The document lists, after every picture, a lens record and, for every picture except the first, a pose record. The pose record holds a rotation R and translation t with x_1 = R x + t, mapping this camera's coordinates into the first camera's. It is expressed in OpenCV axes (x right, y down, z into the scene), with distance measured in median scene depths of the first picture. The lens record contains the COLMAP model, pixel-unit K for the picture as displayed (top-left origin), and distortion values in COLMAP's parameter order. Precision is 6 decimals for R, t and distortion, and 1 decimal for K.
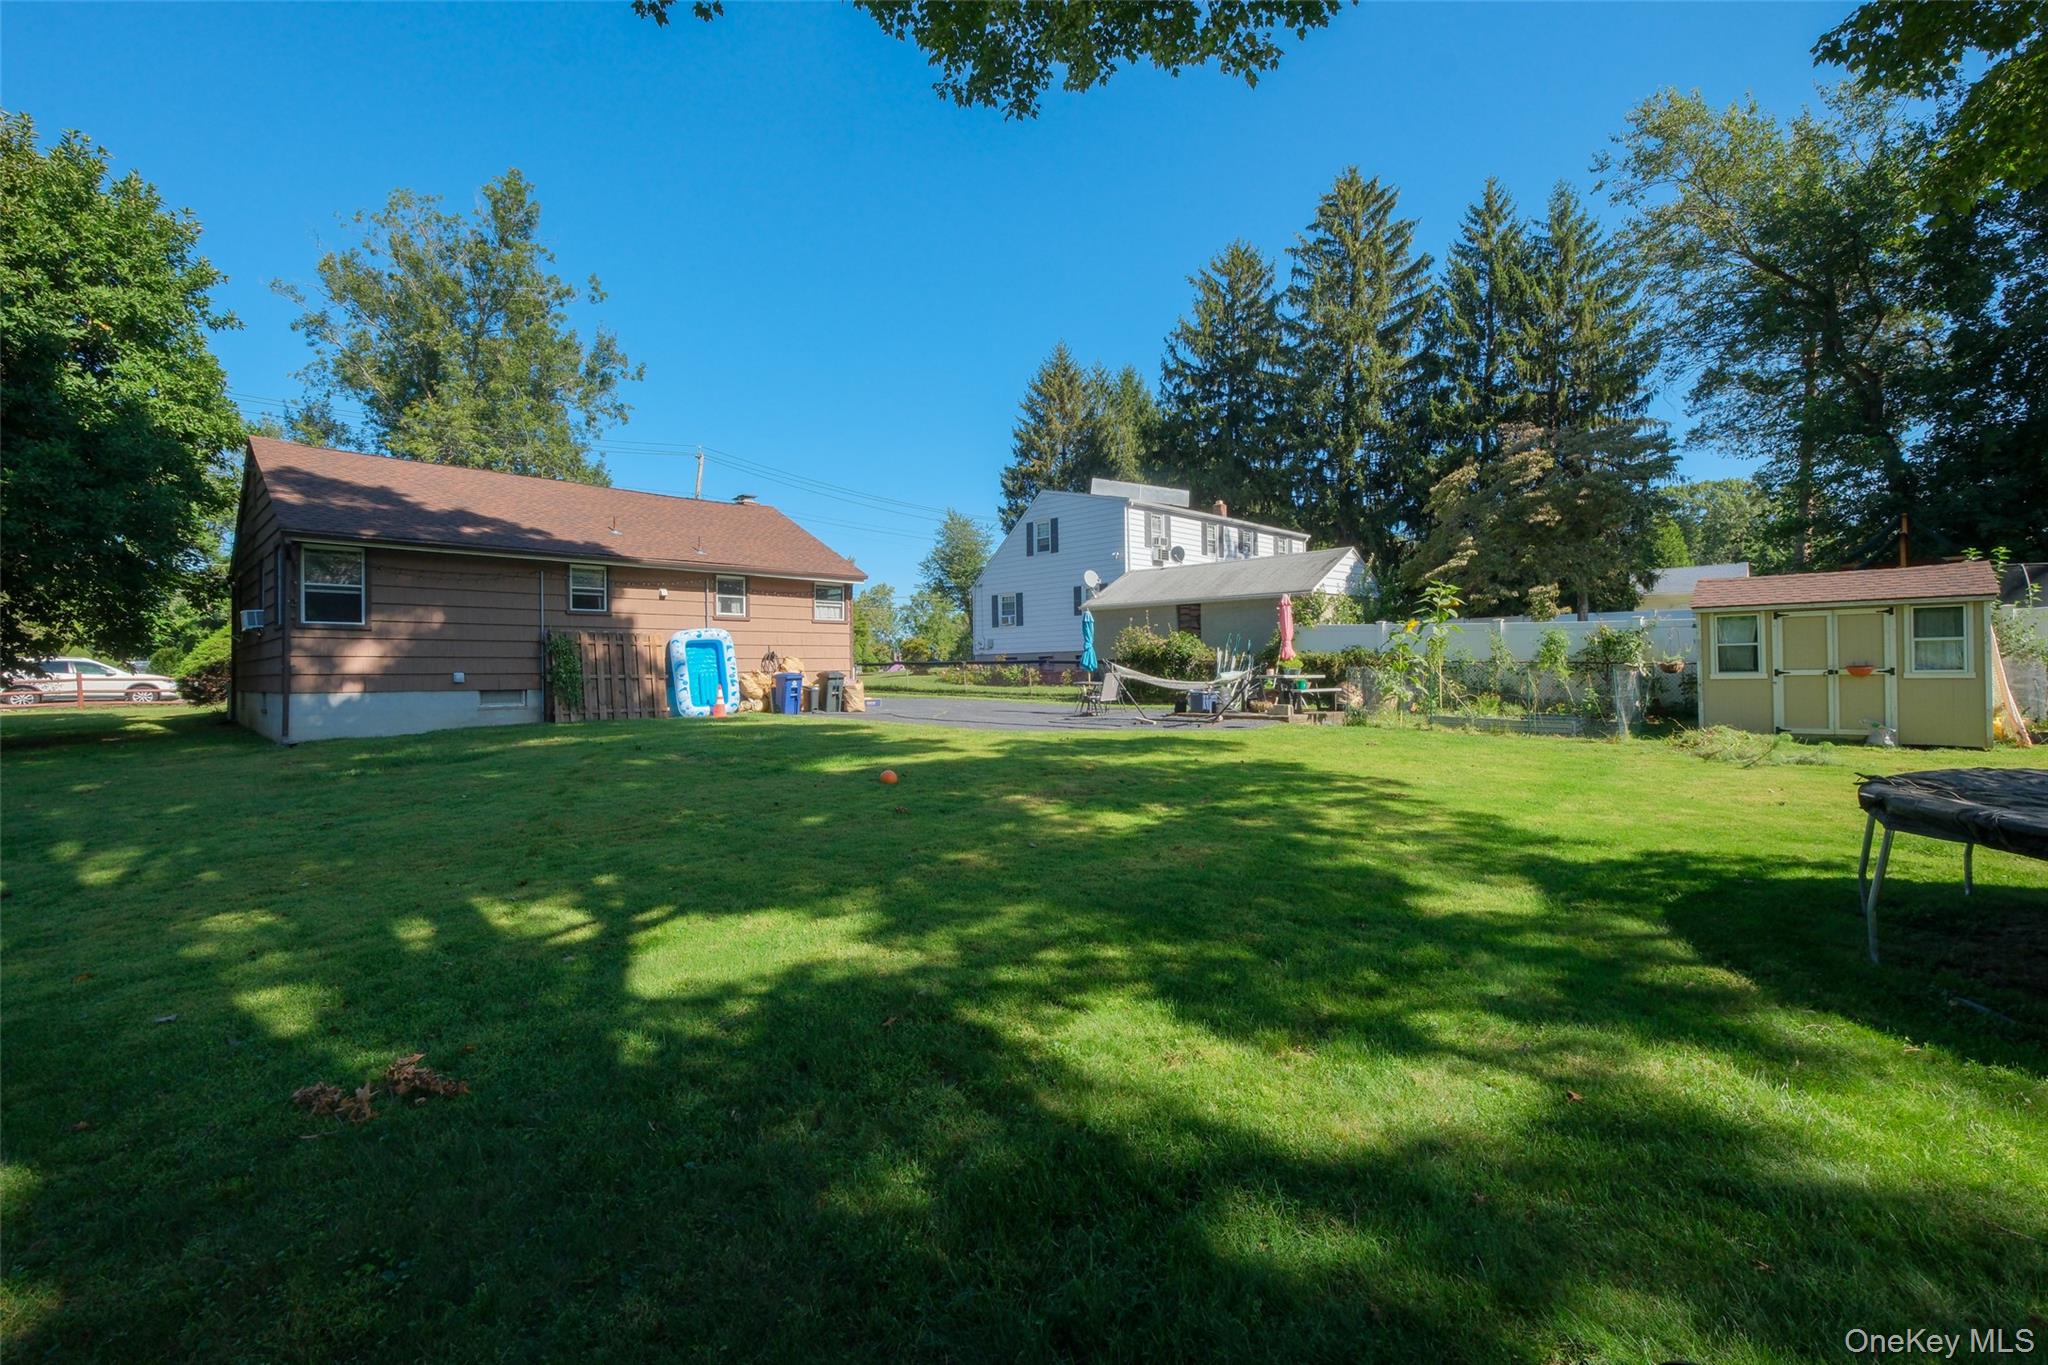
lens RADIAL K [[905.5, 0, 1006.3], [0, 905.5, 667.1], [0, 0, 1]] dist [-0.000652, 0.000160]
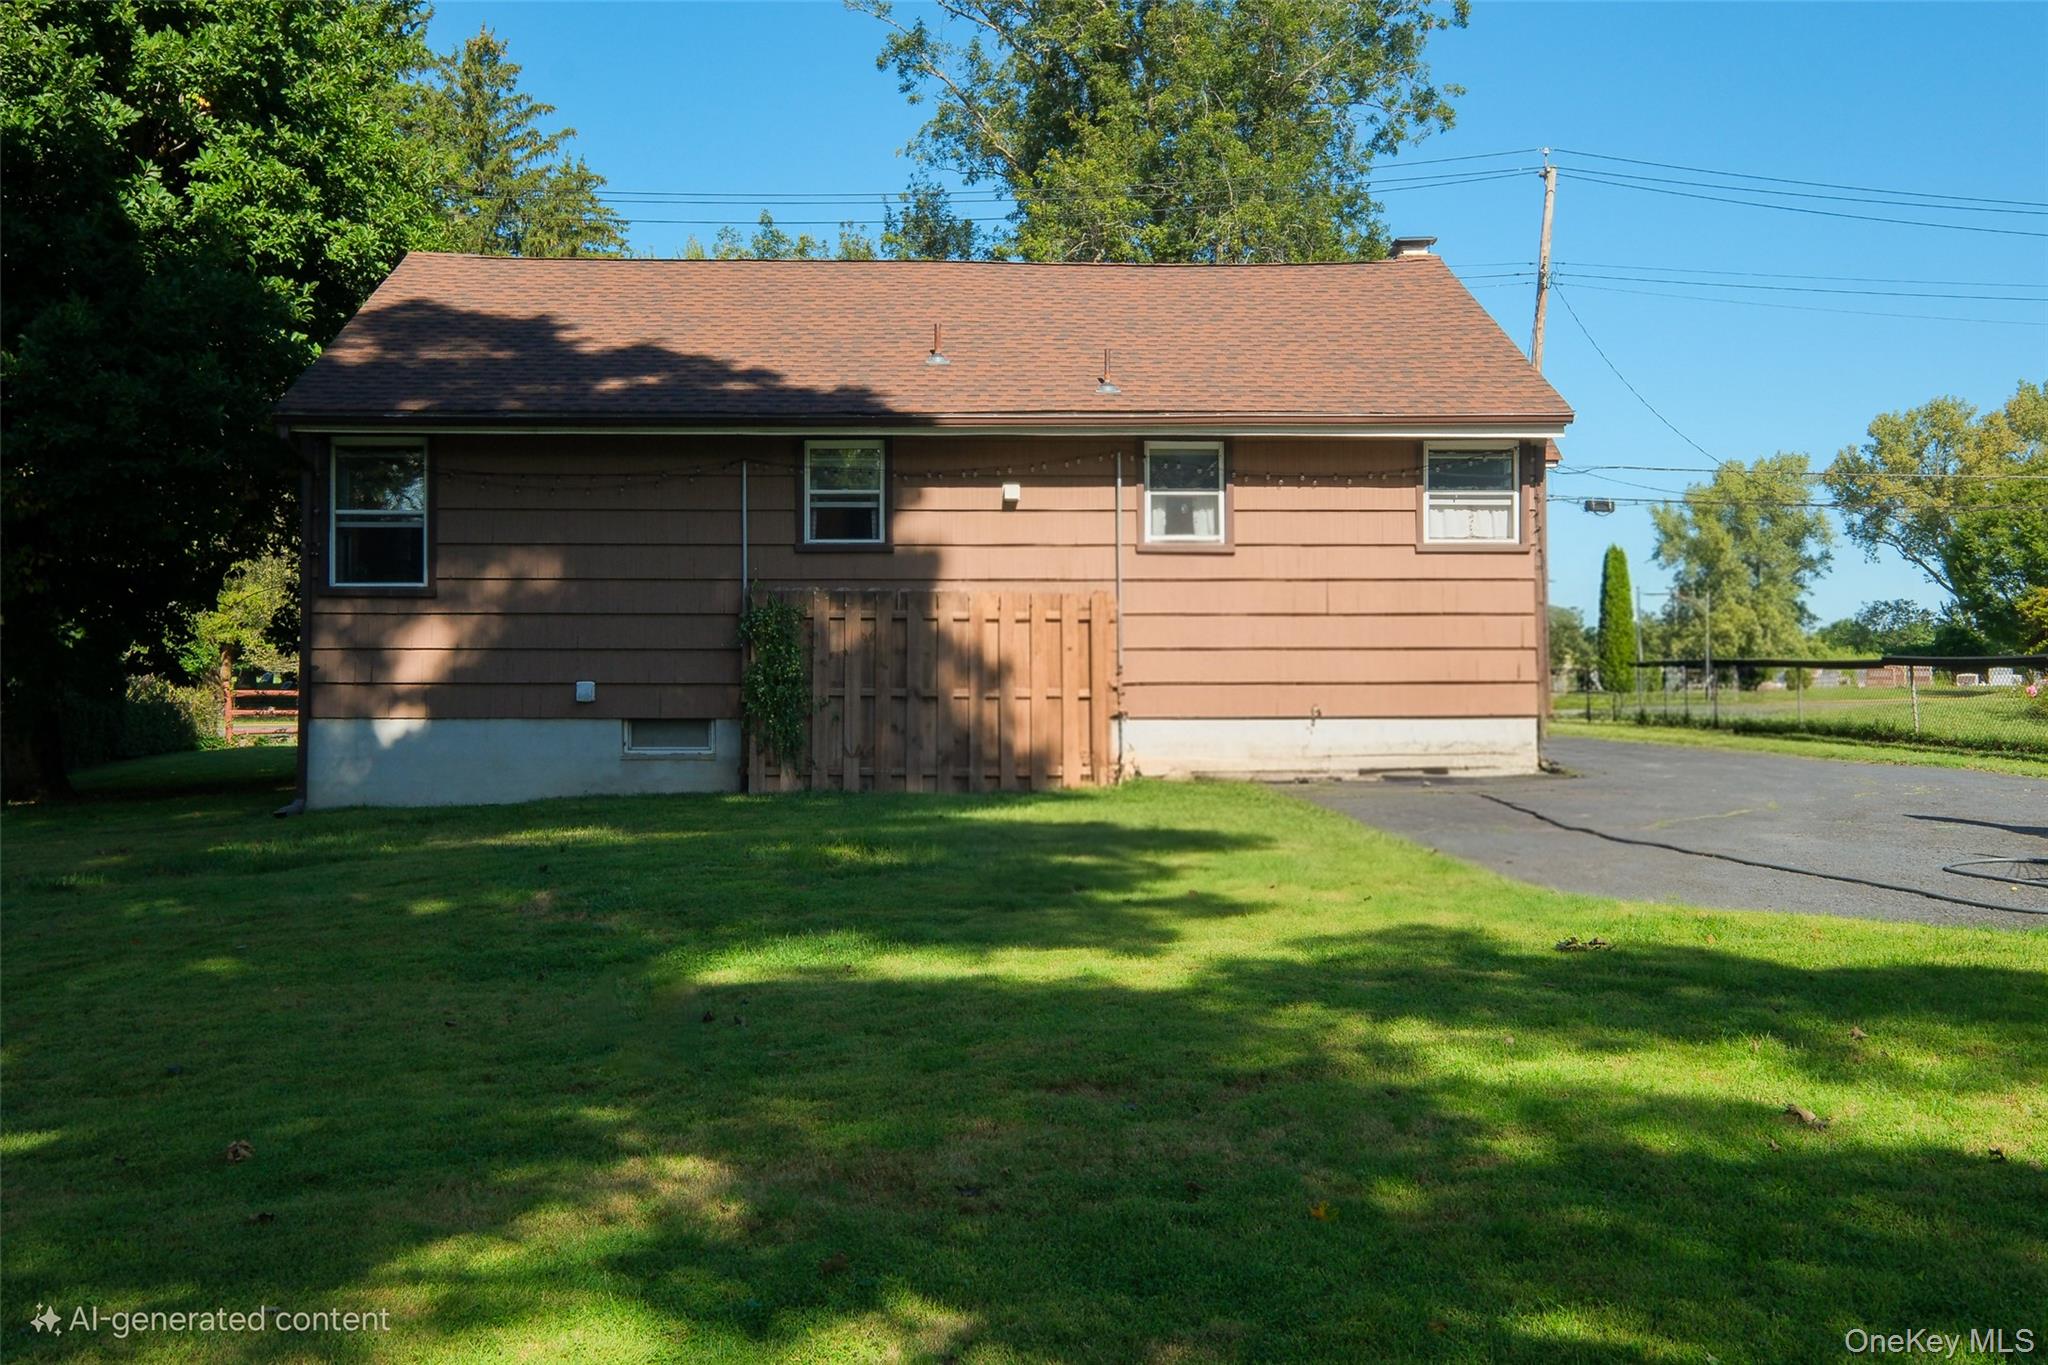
lens RADIAL K [[1994.1, 0, 1024.2], [0, 1994.1, 676.6], [0, 0, 1]] dist [0.012215, 0.000000]
pose [[0.738214, 0.003383, -0.674559, 0.238841], [-0.001653, 0.999993, 0.003206, -0.000224], [0.674565, -0.001252, 0.738214, 0.312723]]
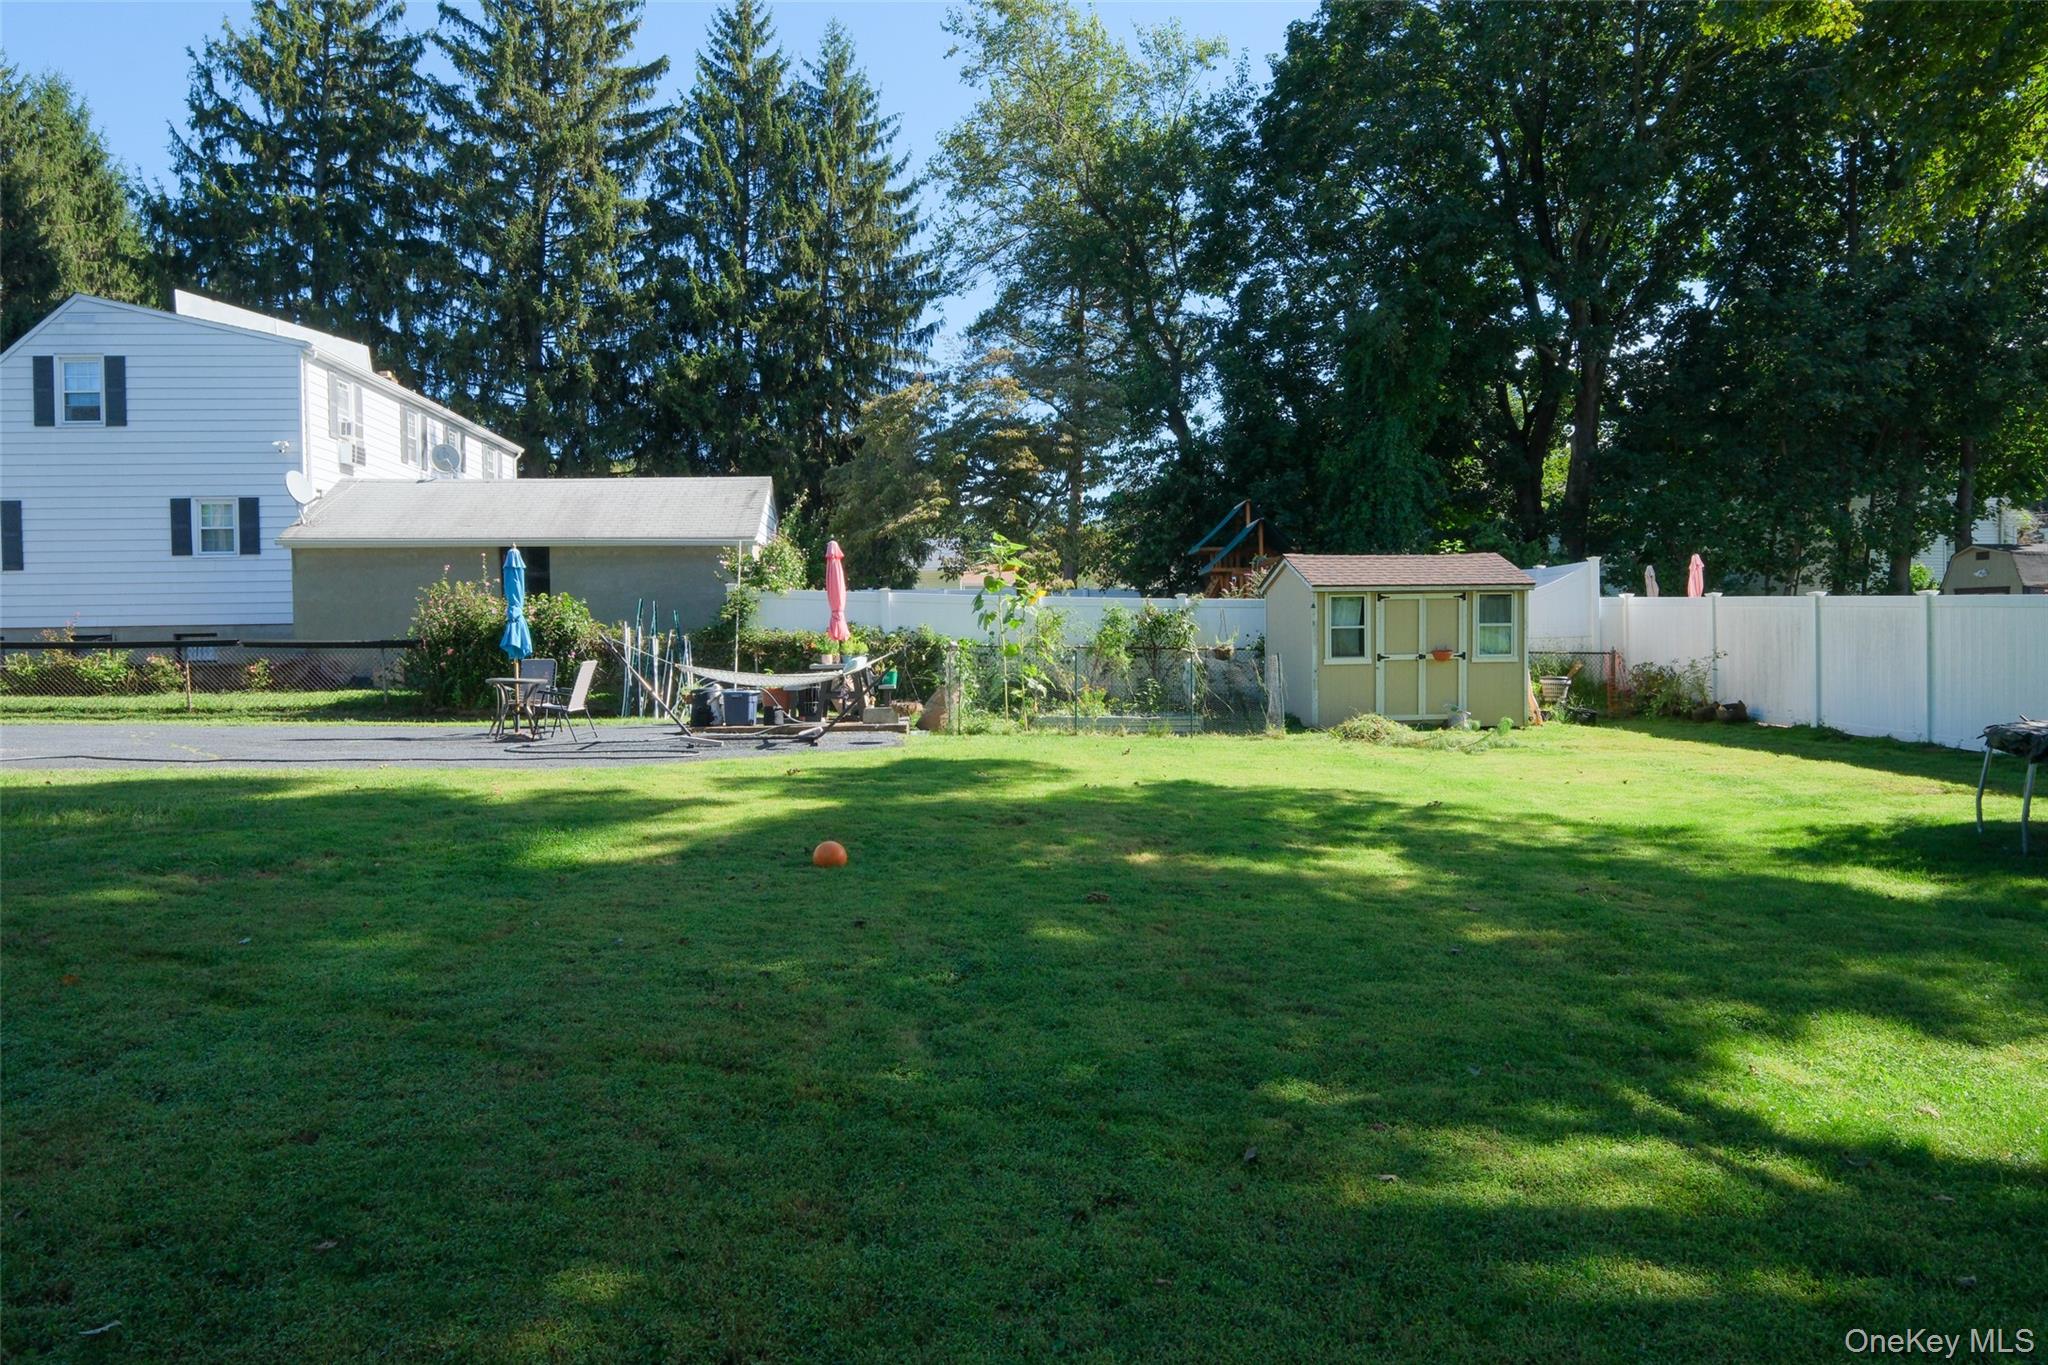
lens RADIAL K [[1393.1, 0, 1022.7], [0, 1393.1, 676.3], [0, 0, 1]] dist [0.011335, -0.001772]
pose [[0.659042, -0.007907, 0.752065, -0.339803], [0.002563, 0.999963, 0.008268, 0.008892], [-0.752102, -0.003521, 0.659037, 0.215782]]
